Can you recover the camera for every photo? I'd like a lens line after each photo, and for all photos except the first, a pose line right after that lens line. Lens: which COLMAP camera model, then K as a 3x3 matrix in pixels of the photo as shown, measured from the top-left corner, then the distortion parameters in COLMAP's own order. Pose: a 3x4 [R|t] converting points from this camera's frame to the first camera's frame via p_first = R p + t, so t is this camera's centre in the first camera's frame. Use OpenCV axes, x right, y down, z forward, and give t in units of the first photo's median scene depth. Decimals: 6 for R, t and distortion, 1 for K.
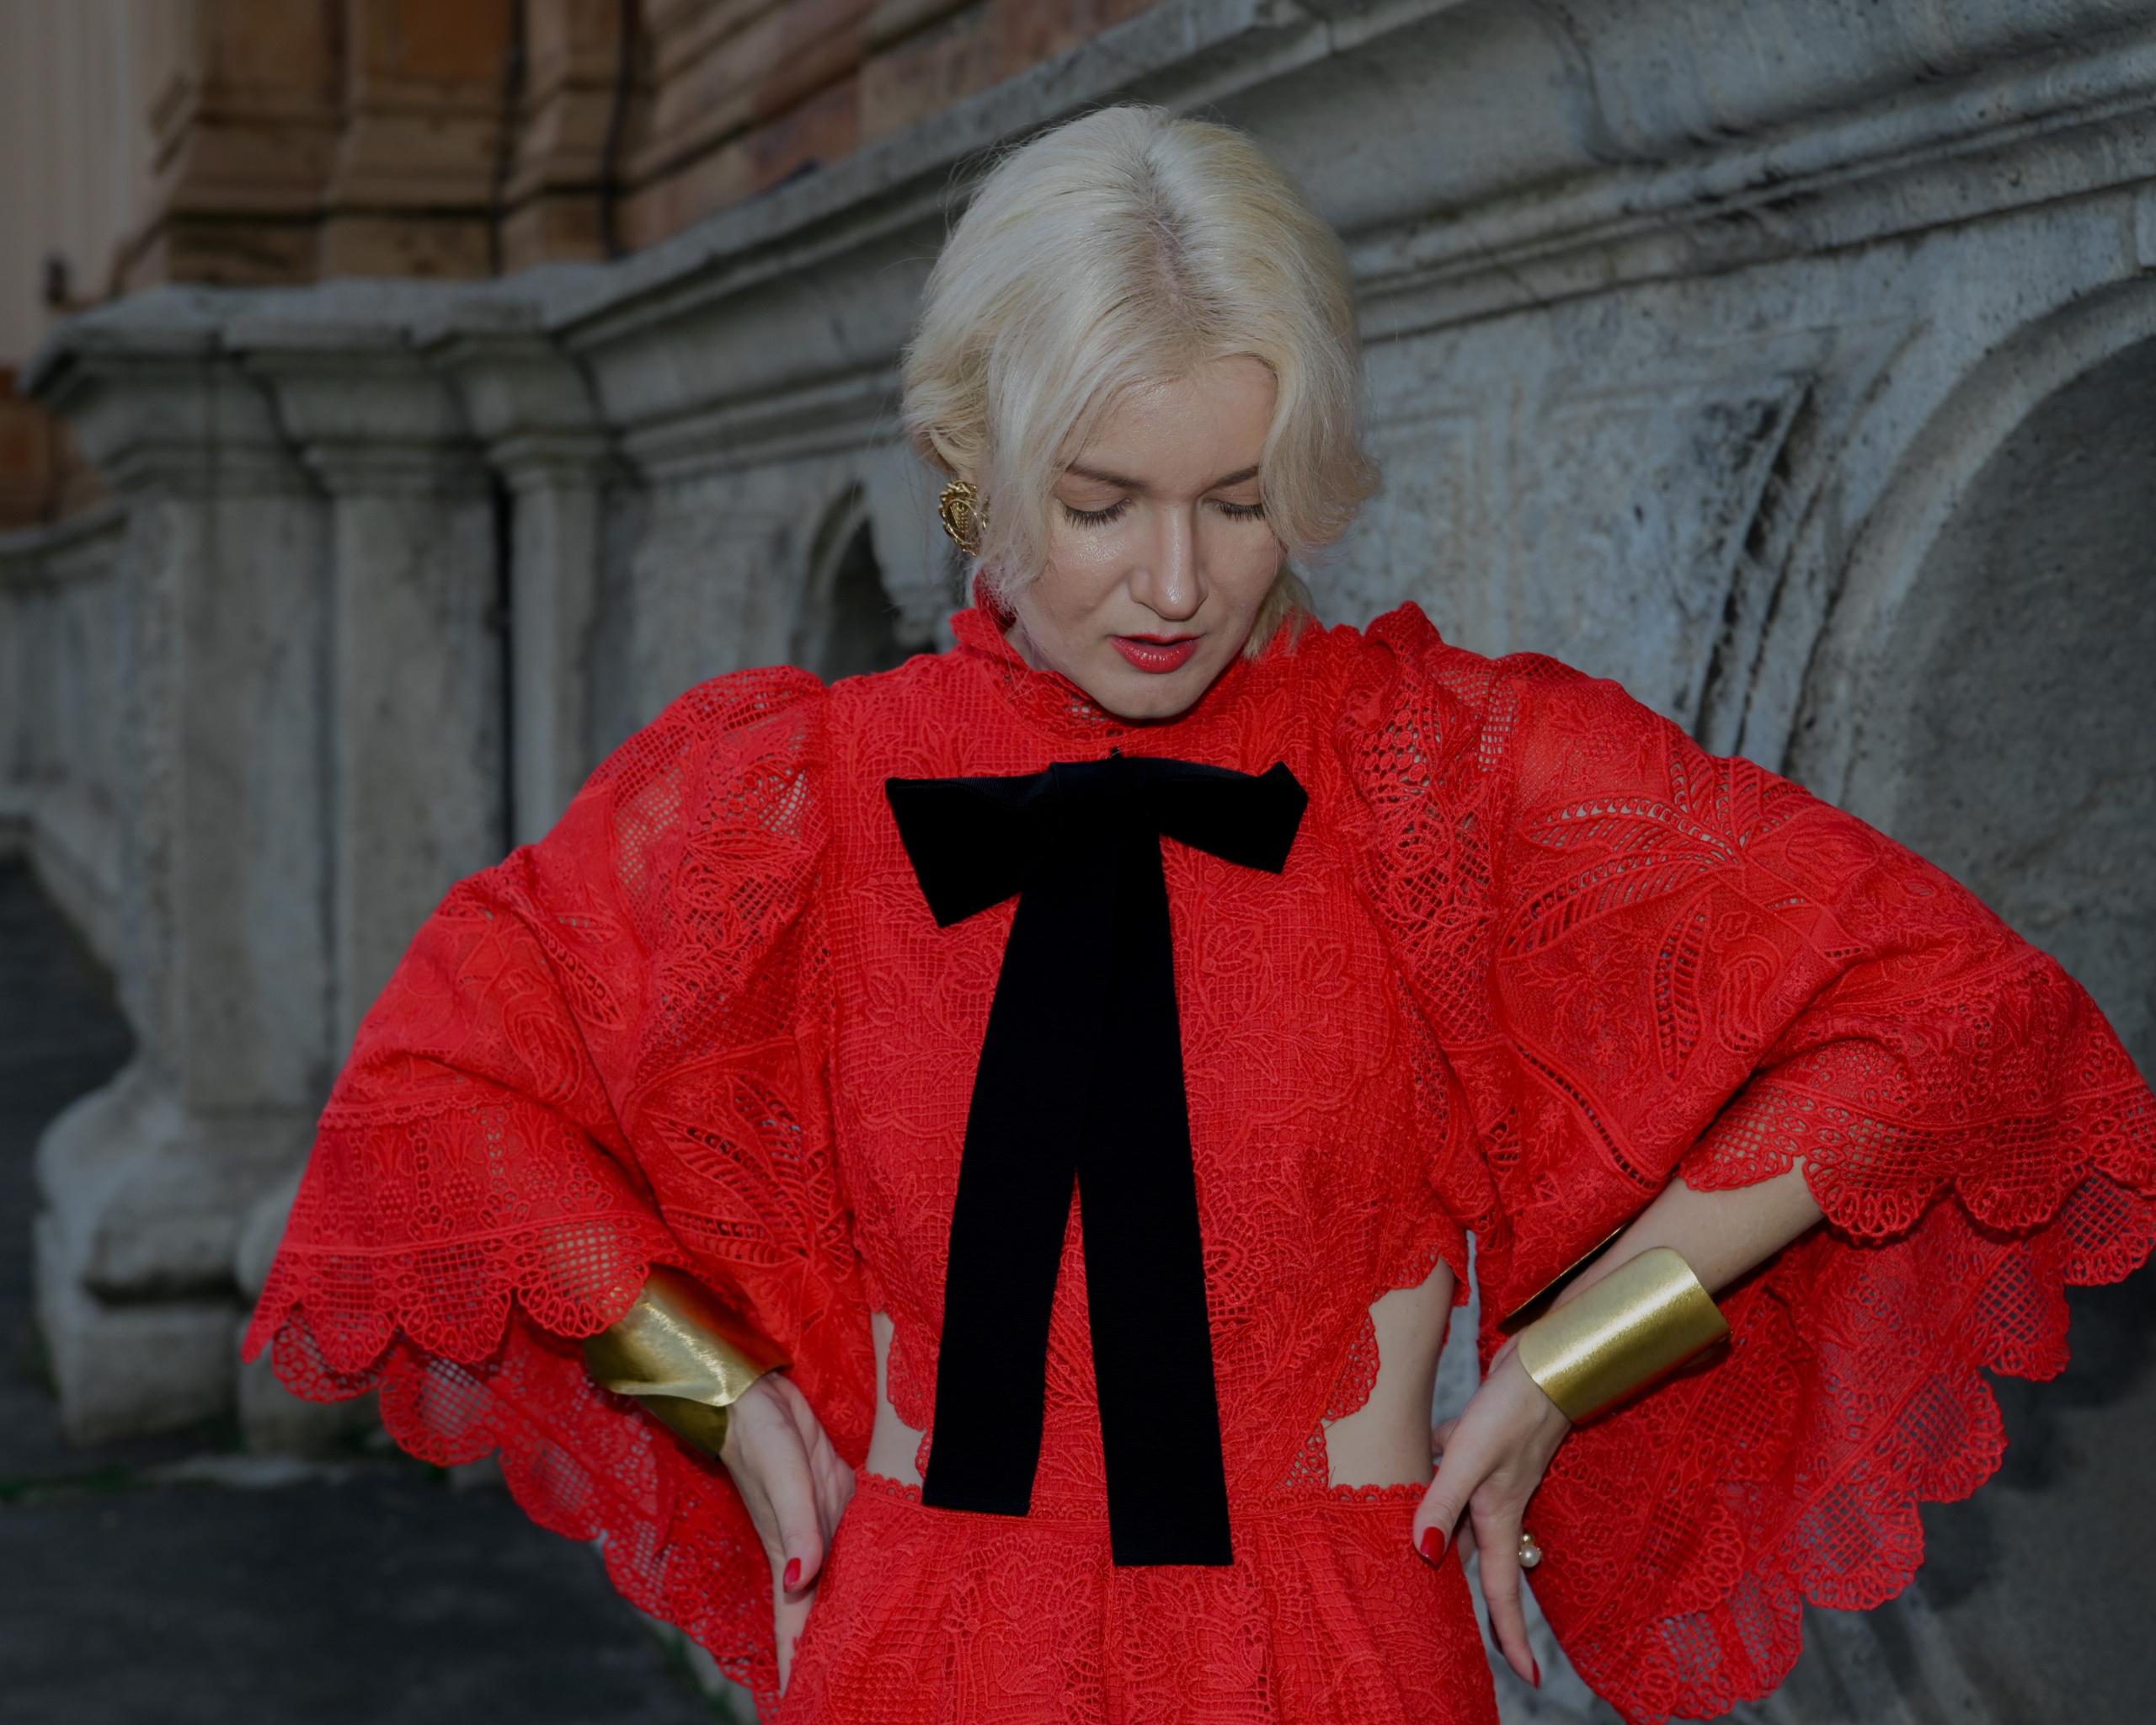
lens RADIAL K [[4278.8, 0, 834.9], [0, 4278.8, 875.9], [0, 0, 1]] dist [0.142774, 0.186115]
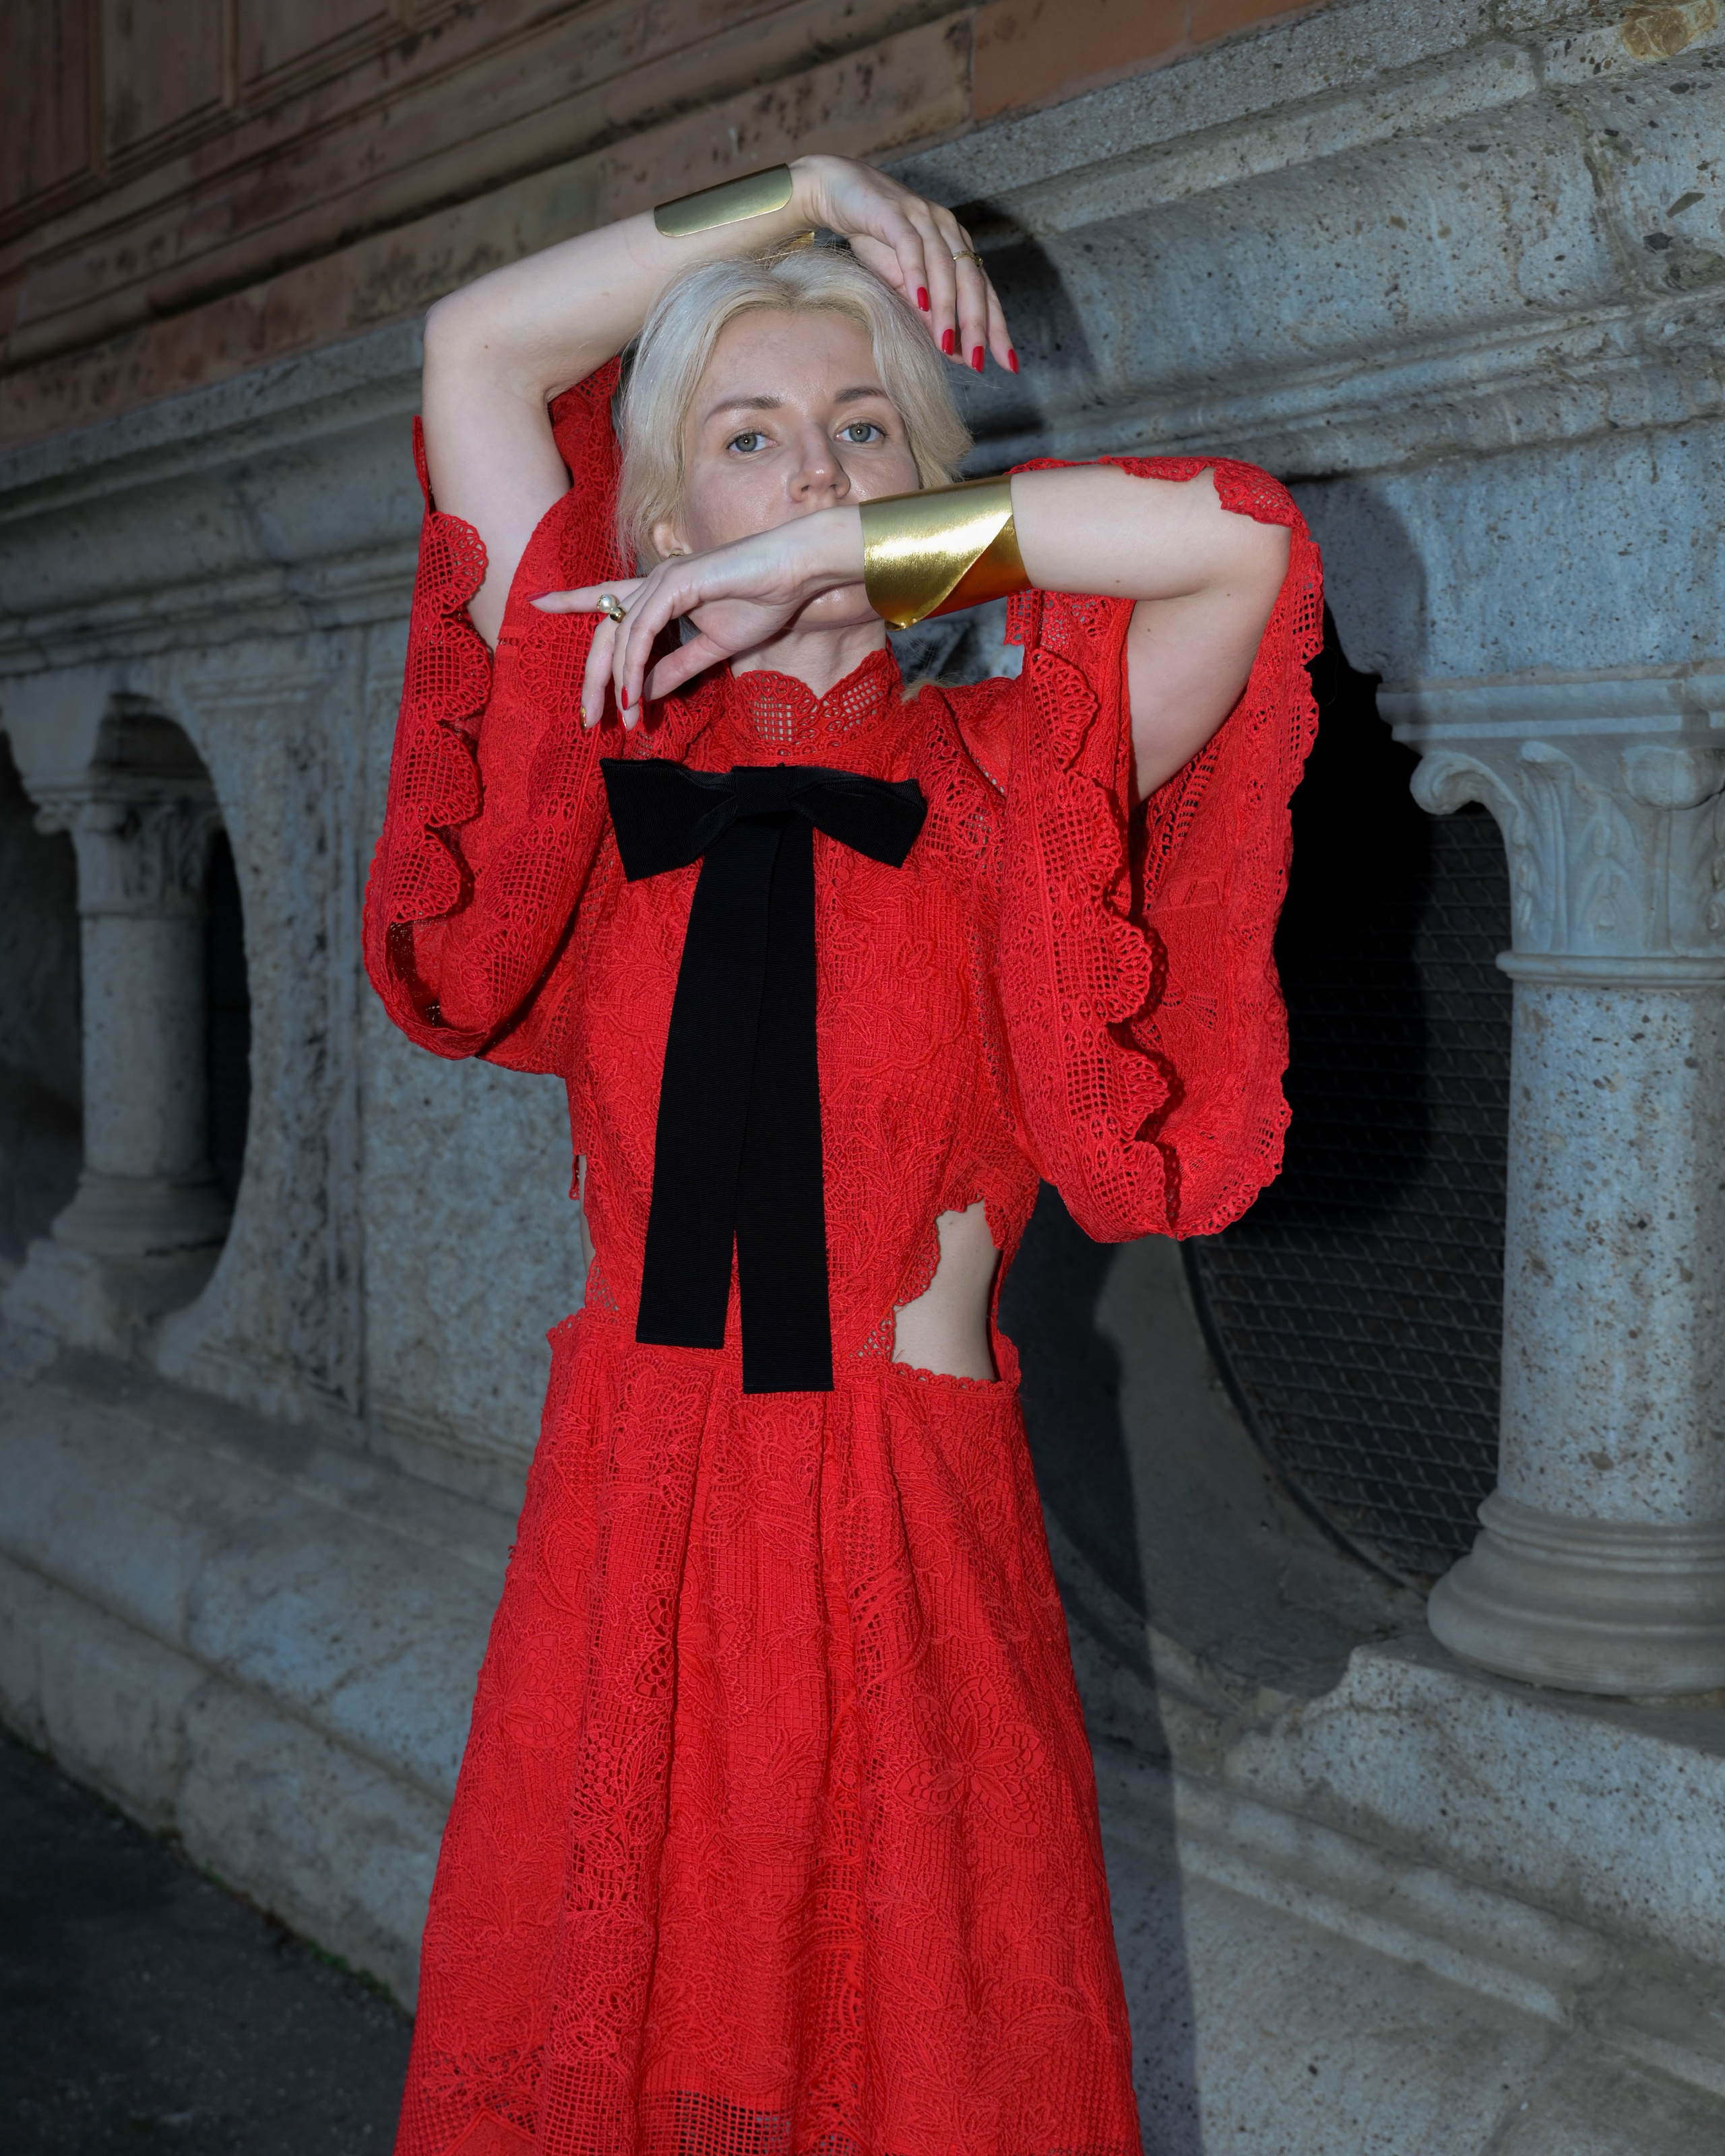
lens RADIAL K [[3013.5, 0, 865.3], [0, 3013.5, 1174.6], [0, 0, 1]] dist [0.004069, 0.122050]
pose [[0.932498, -0.018268, 0.360714, -0.123763], [0.002525, 0.999025, 0.044067, 0.014603], [-0.361167, -0.040181, 0.931635, 0.080723]]
